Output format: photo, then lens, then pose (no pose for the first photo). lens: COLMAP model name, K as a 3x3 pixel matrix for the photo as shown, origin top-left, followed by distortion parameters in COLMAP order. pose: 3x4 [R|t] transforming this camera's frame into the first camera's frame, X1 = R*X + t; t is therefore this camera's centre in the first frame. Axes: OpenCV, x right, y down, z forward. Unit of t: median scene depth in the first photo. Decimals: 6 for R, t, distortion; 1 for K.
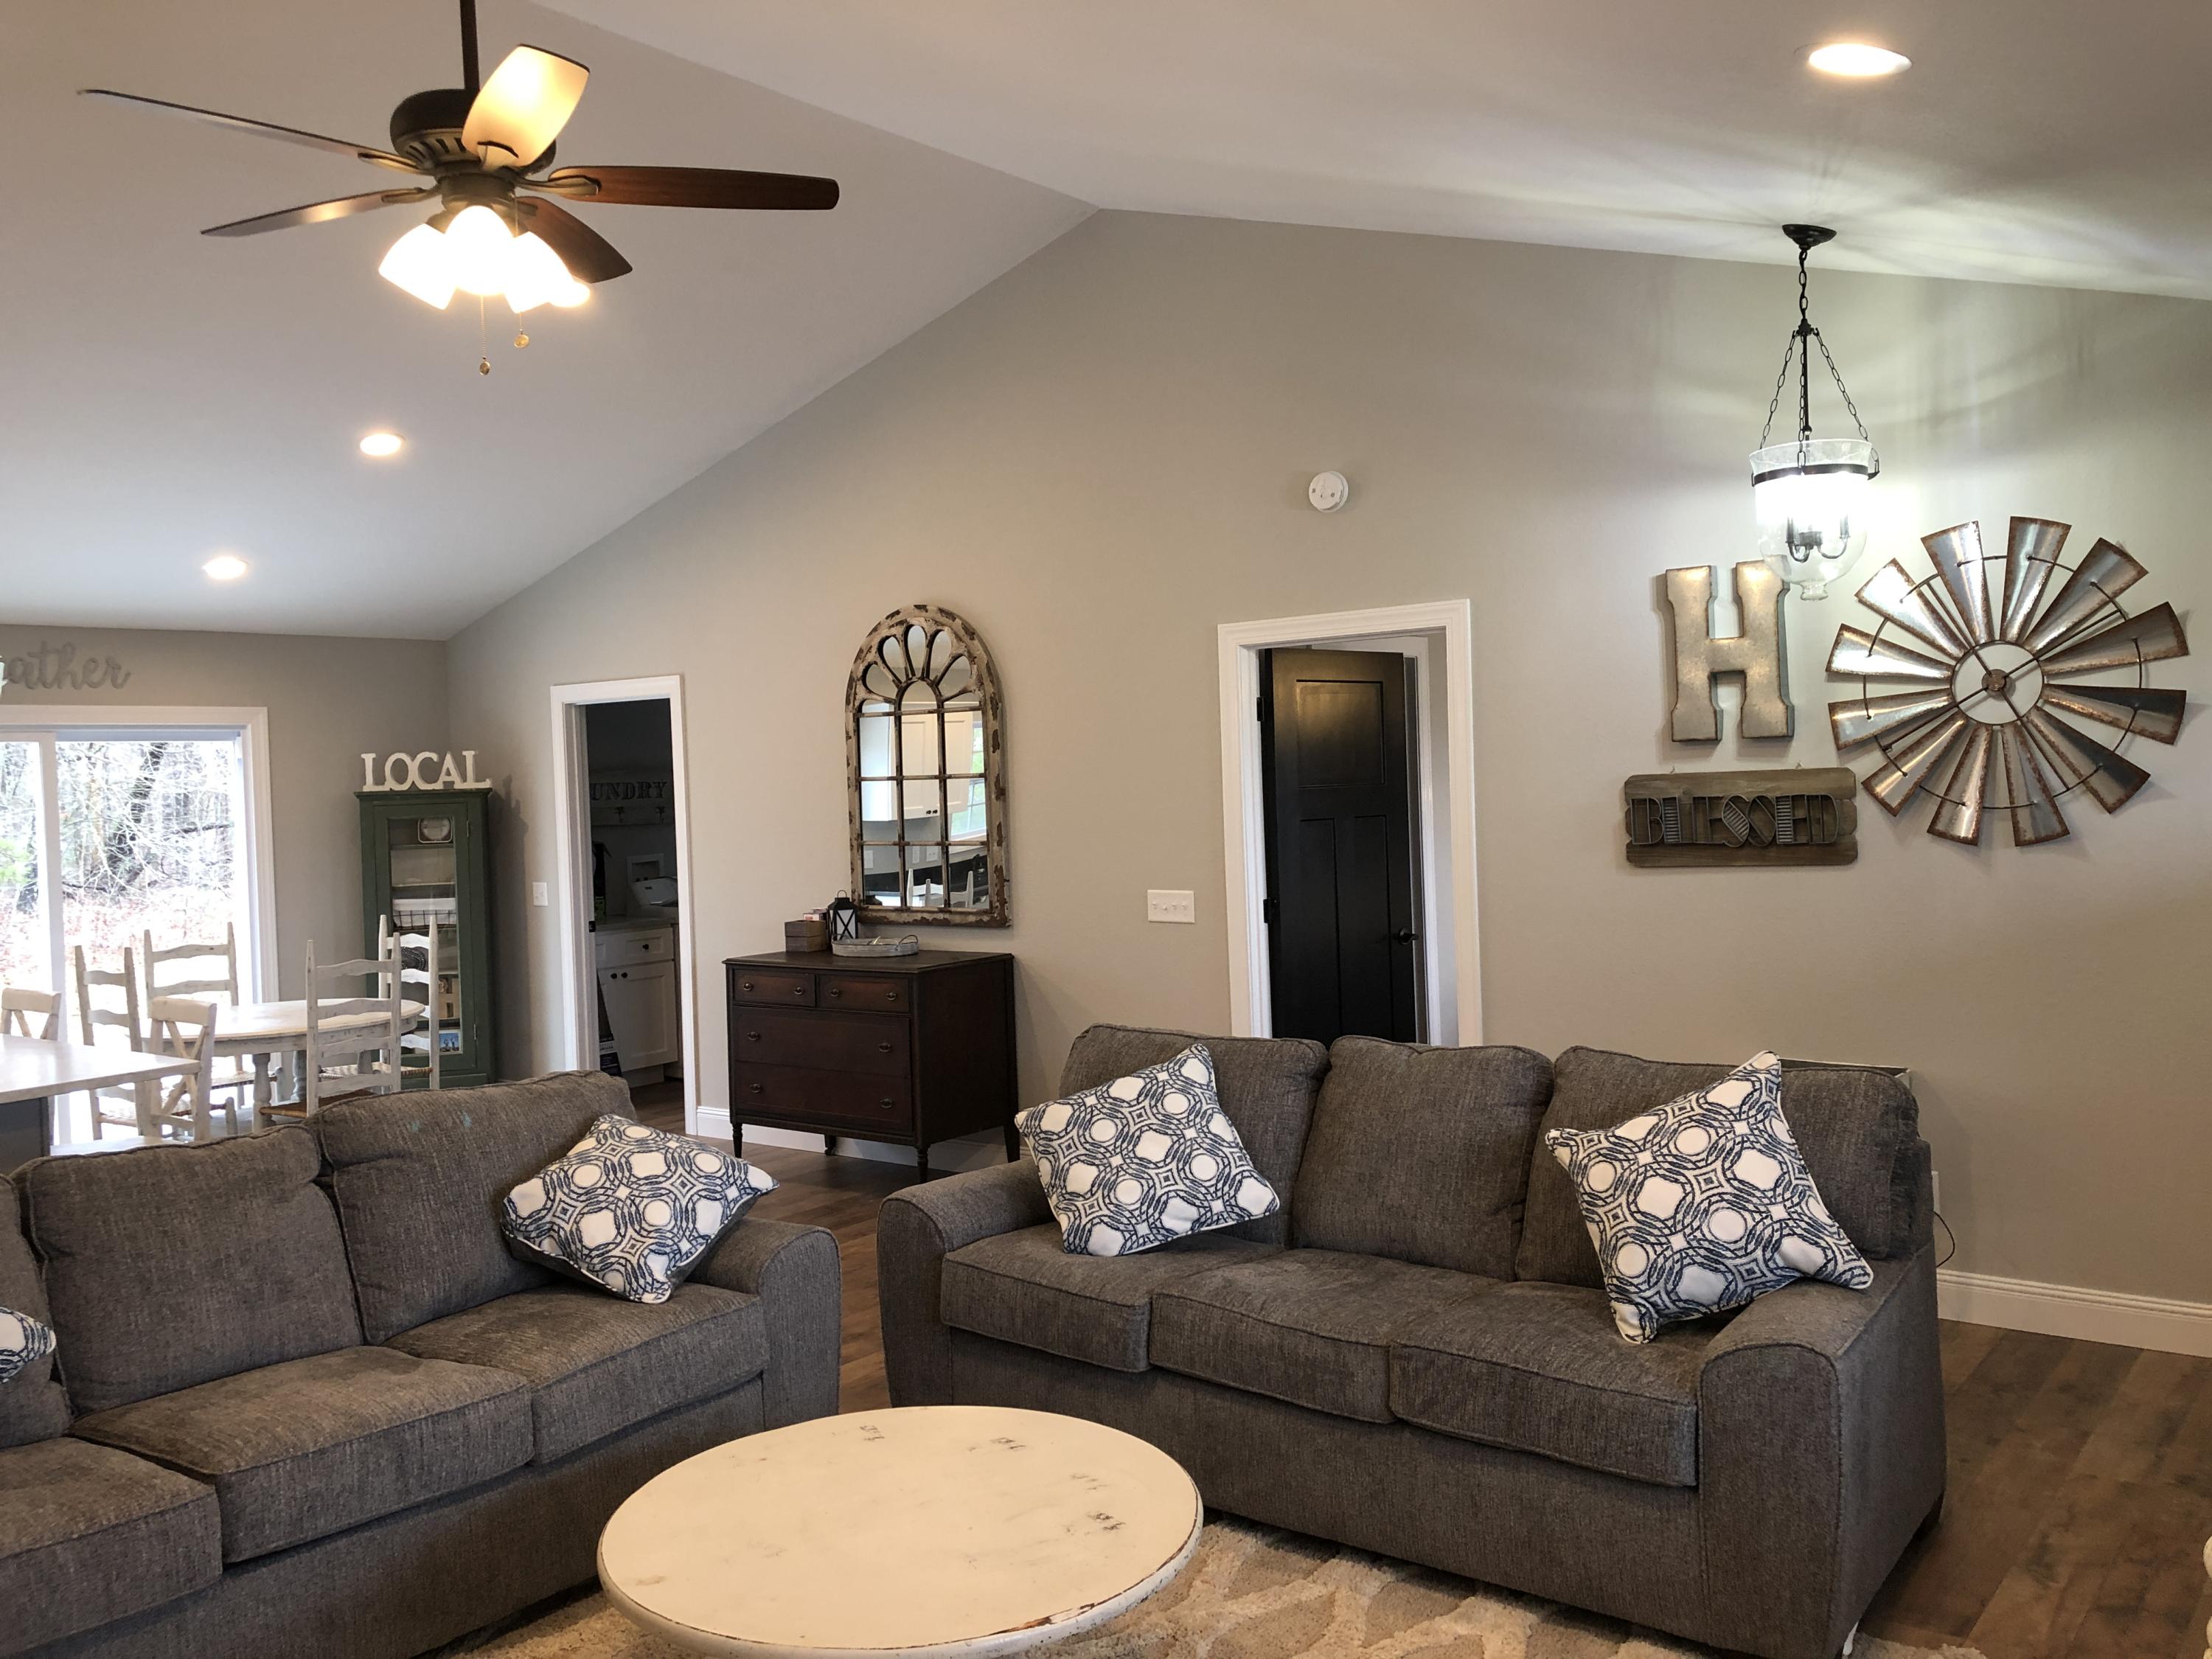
lens RADIAL K [[1822.3, 0, 1171.0], [0, 1822.3, 787.7], [0, 0, 1]] dist [0.003985, 0.000352]
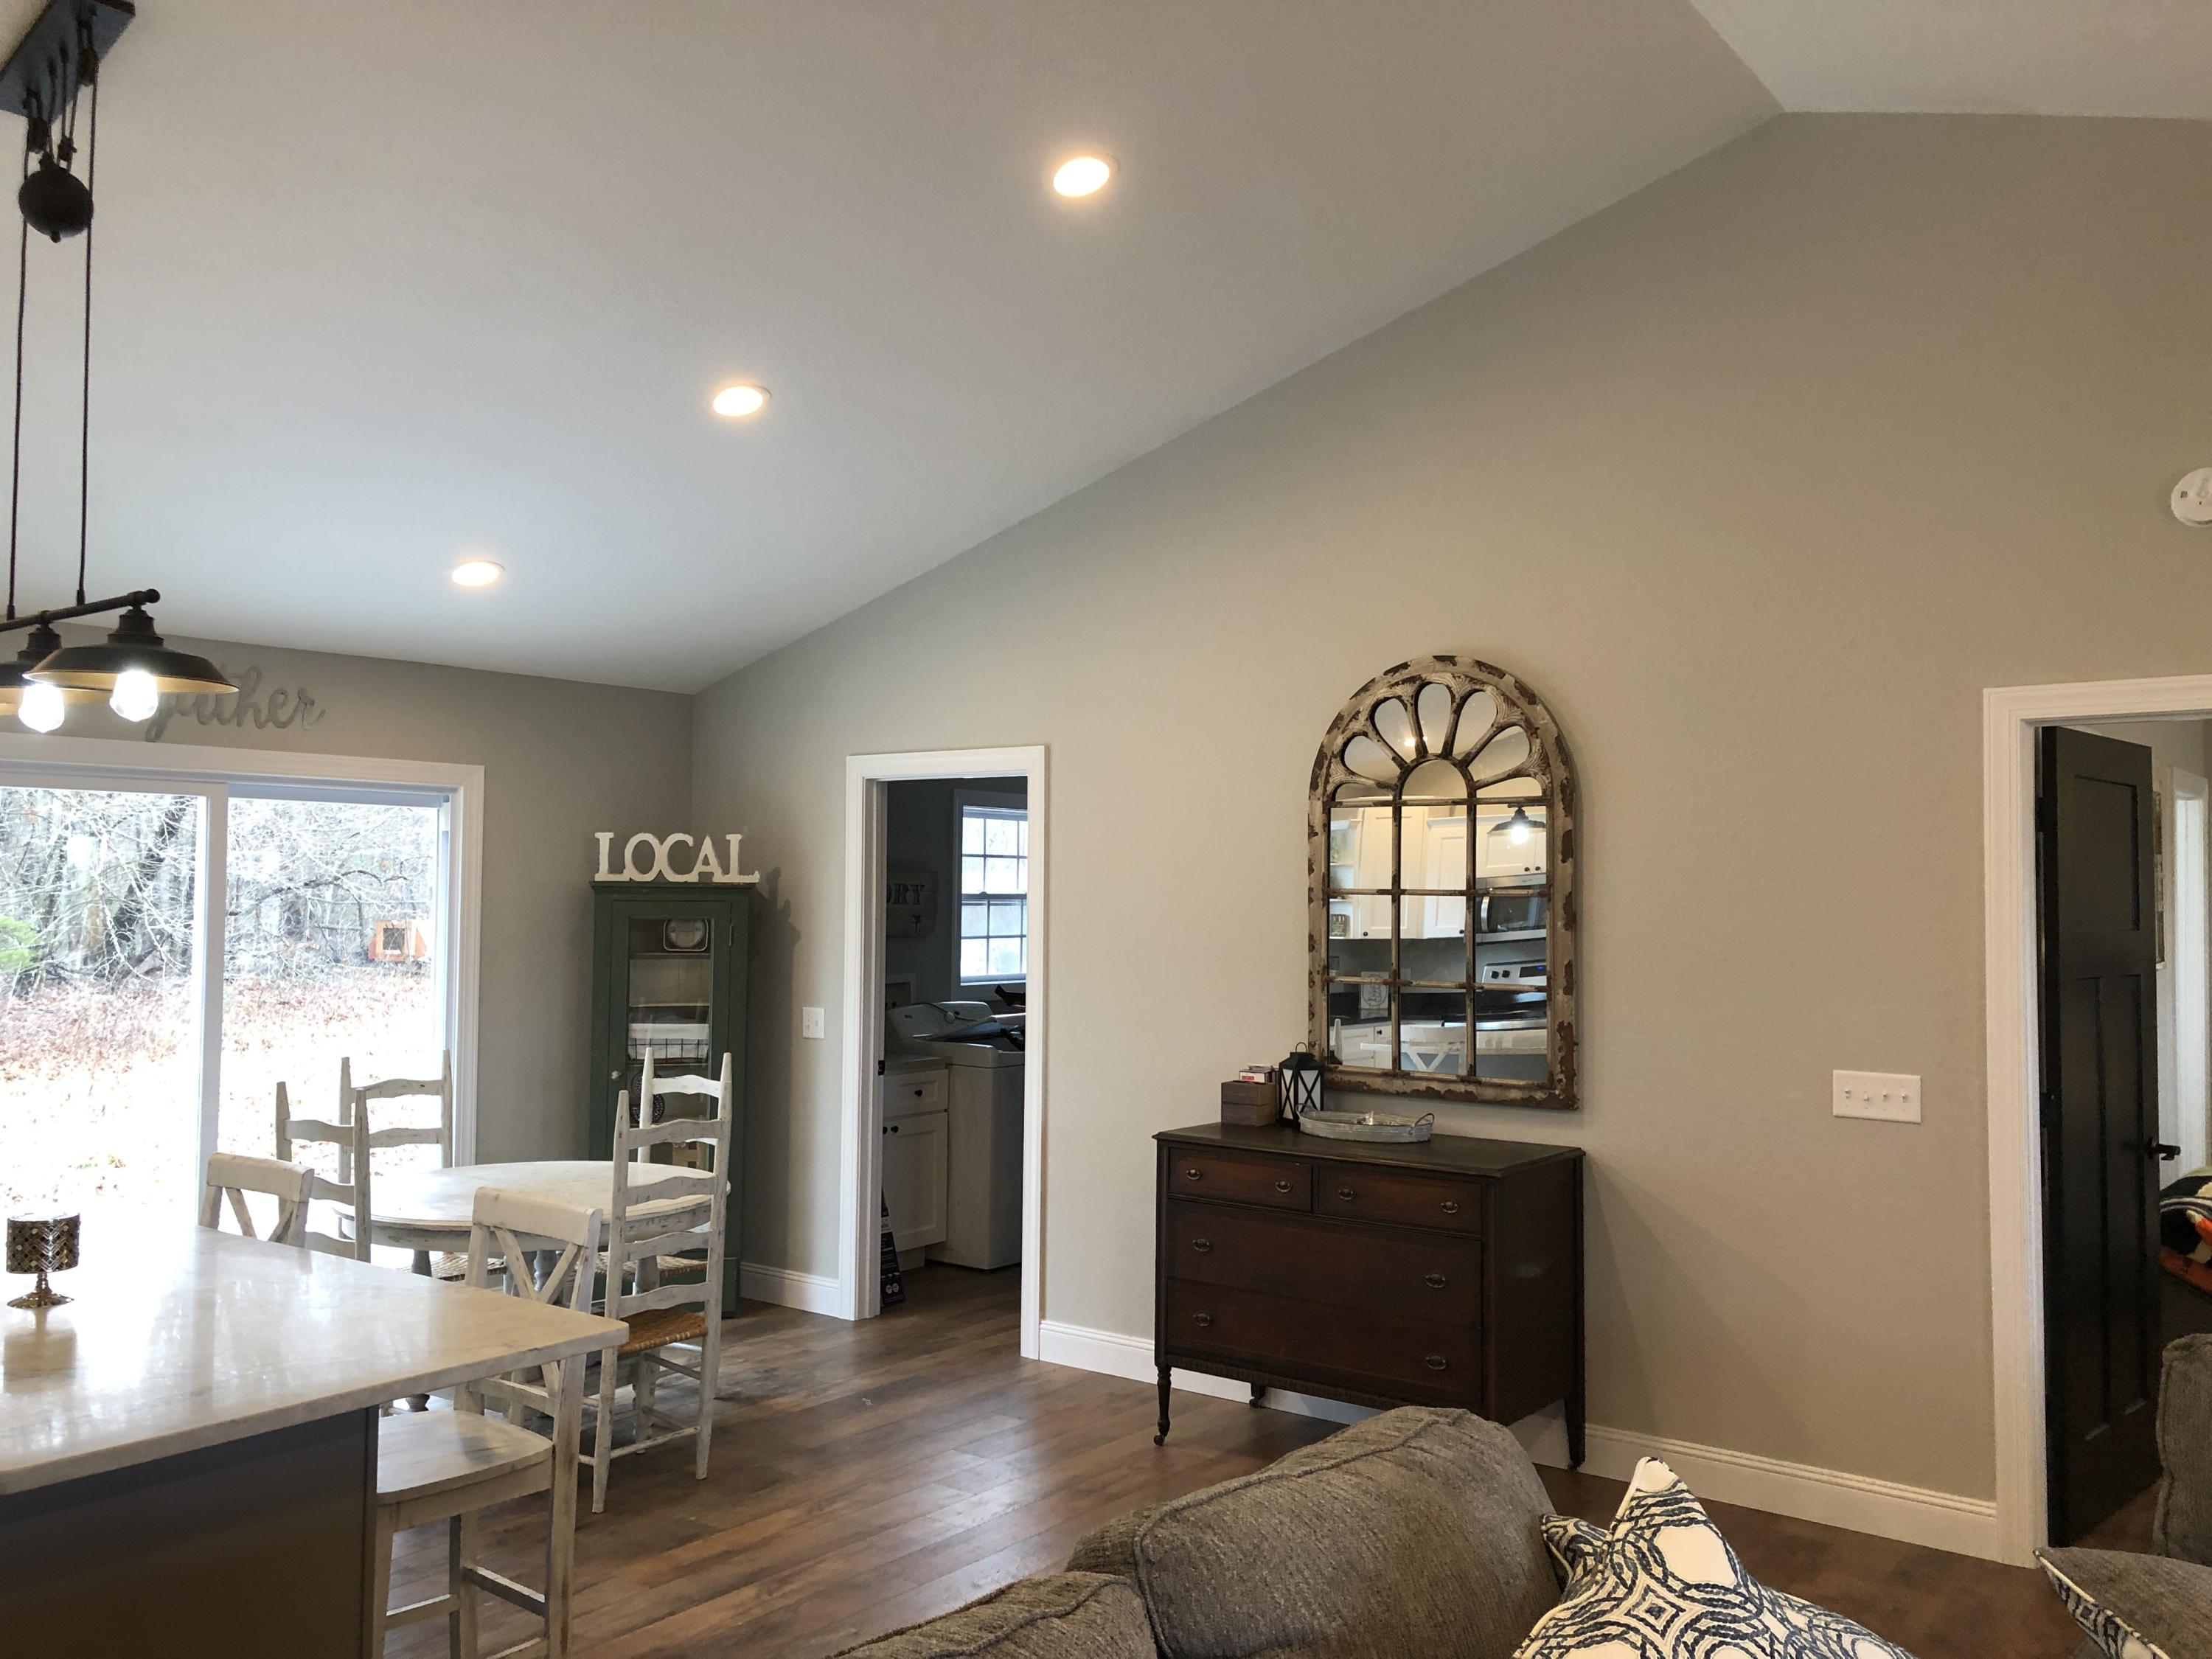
lens RADIAL K [[1804.4, 0, 1106.0], [0, 1804.4, 829.5], [0, 0, 1]] dist [0.036655, -0.002830]
pose [[0.999147, 0.040171, -0.009580, -0.252400], [-0.040553, 0.998220, -0.043738, 0.005728], [0.007806, 0.044089, 0.998997, 0.269971]]
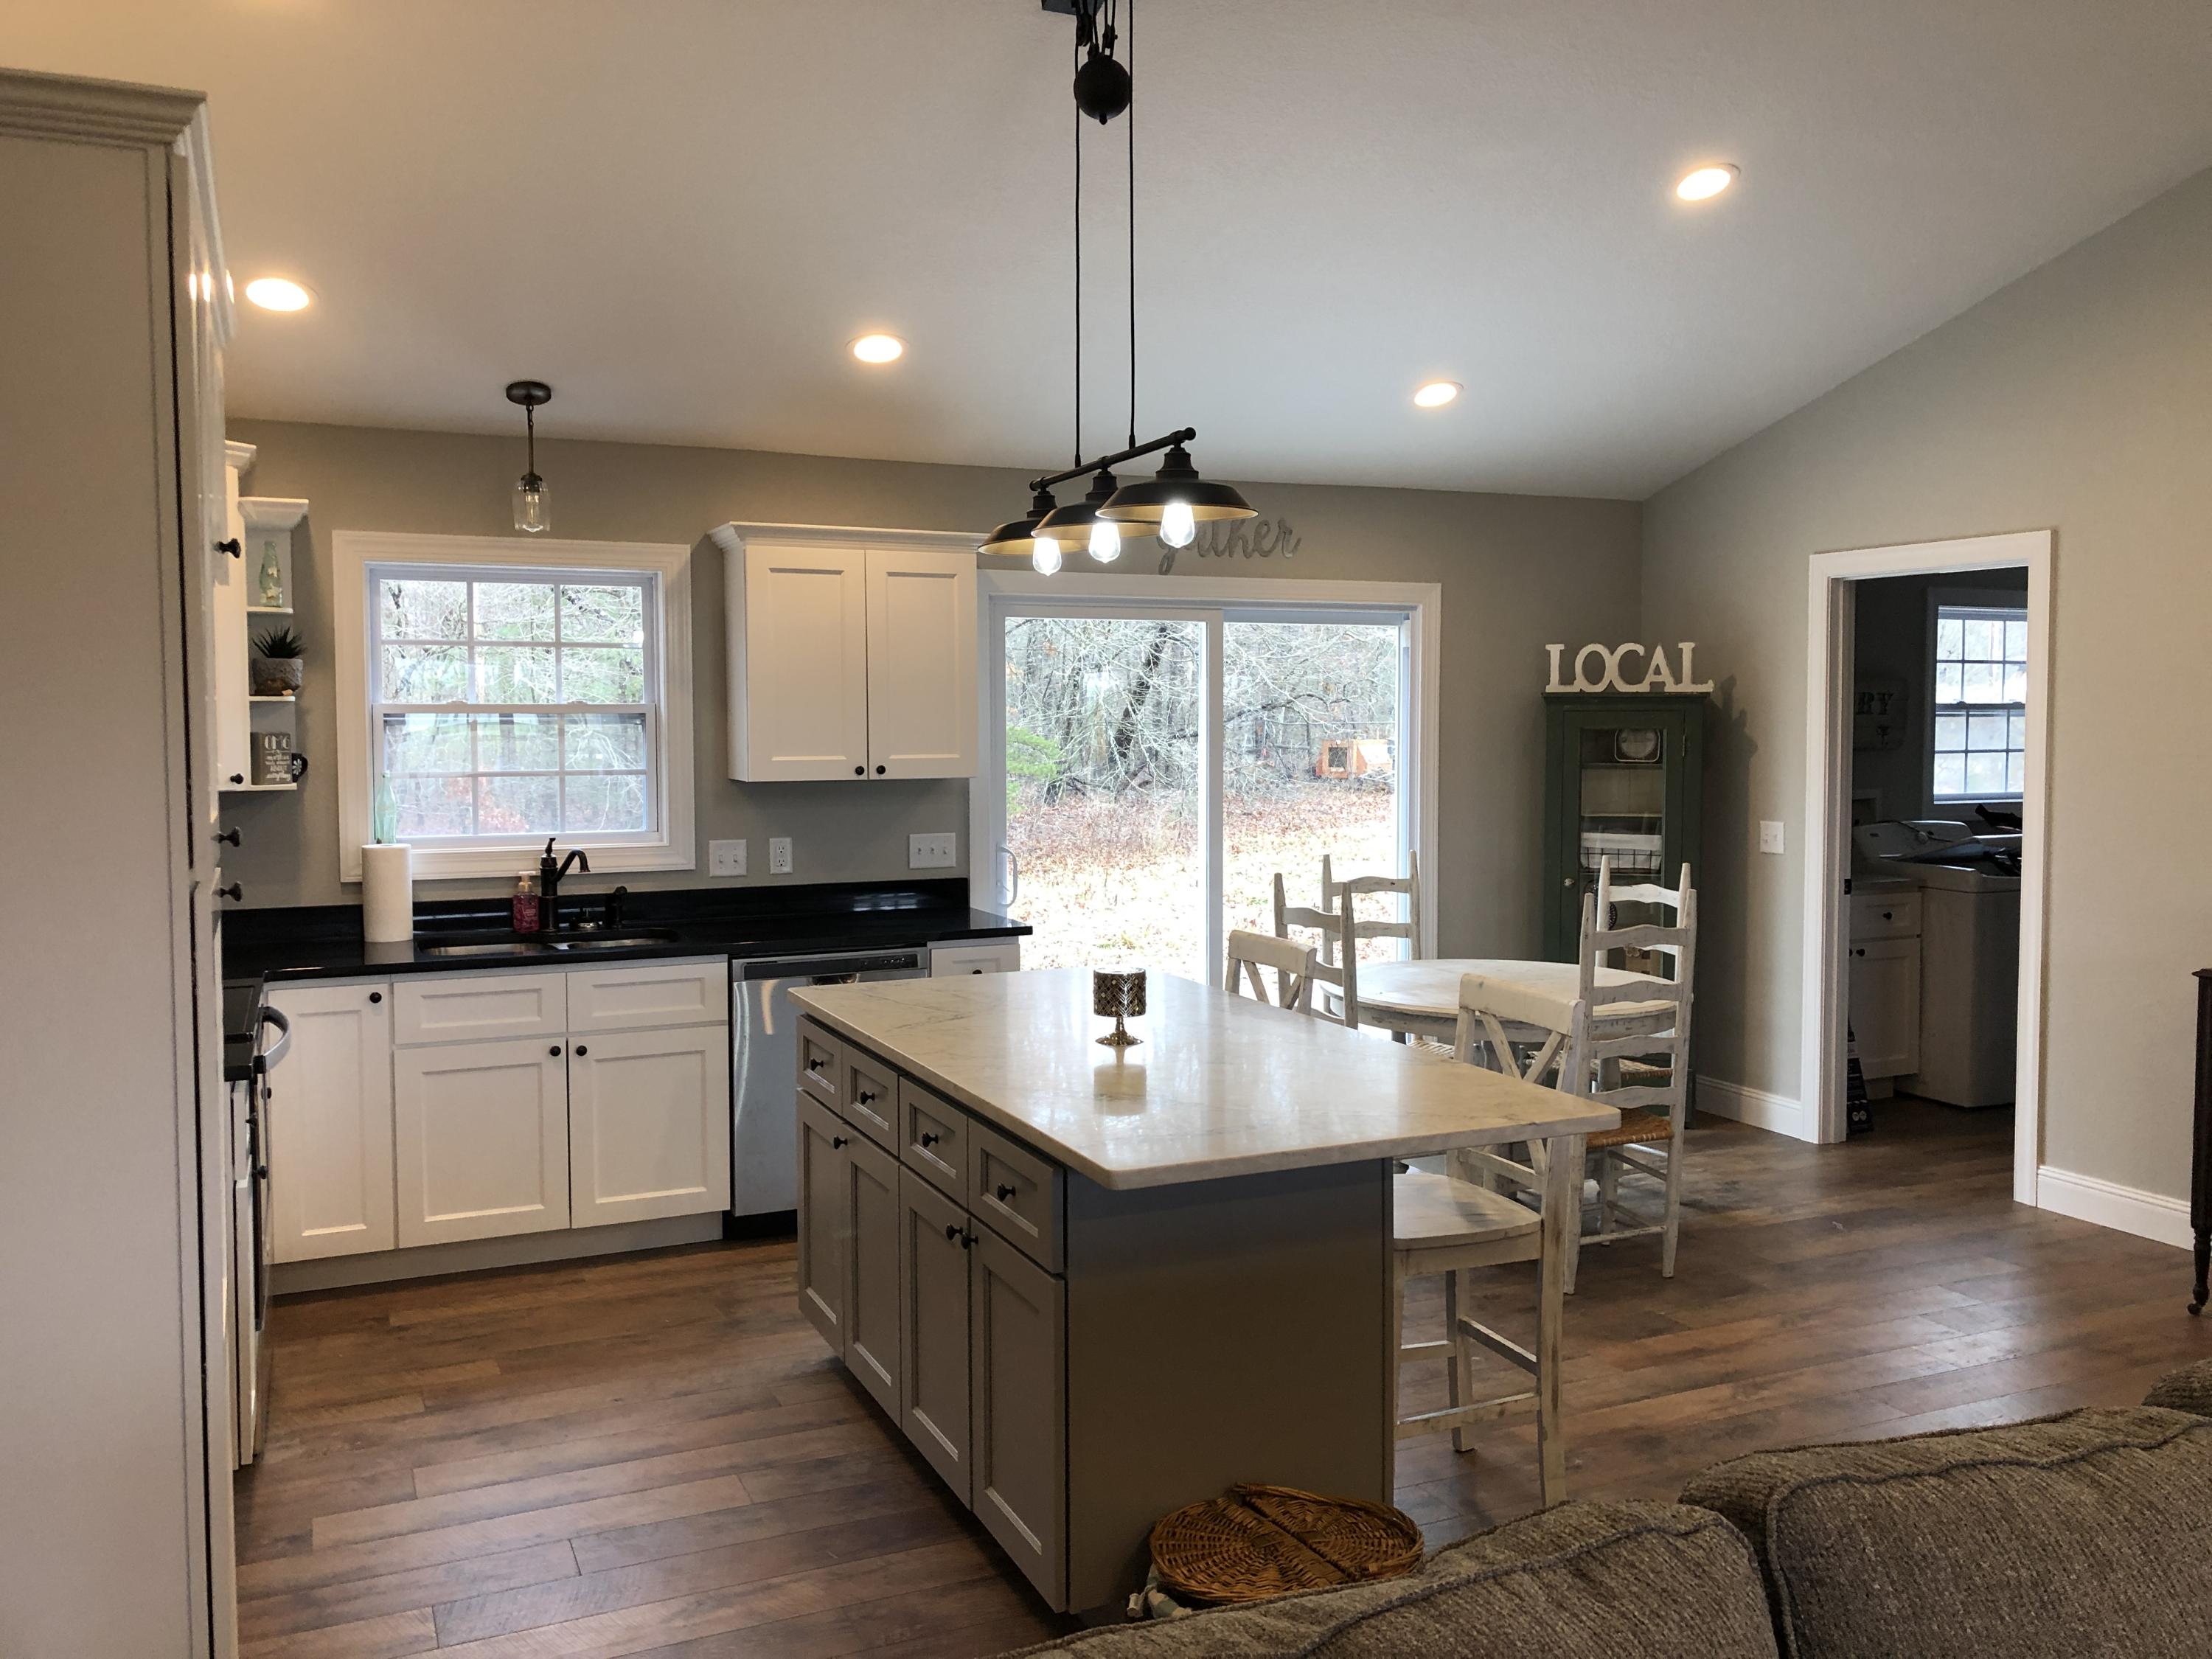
lens RADIAL K [[1799.0, 0, 1102.3], [0, 1799.0, 782.6], [0, 0, 1]] dist [0.006886, -0.013921]
pose [[0.873054, 0.050841, -0.484966, -0.265554], [-0.031954, 0.998377, 0.047139, 0.011807], [0.486576, -0.025659, 0.873262, 0.262239]]
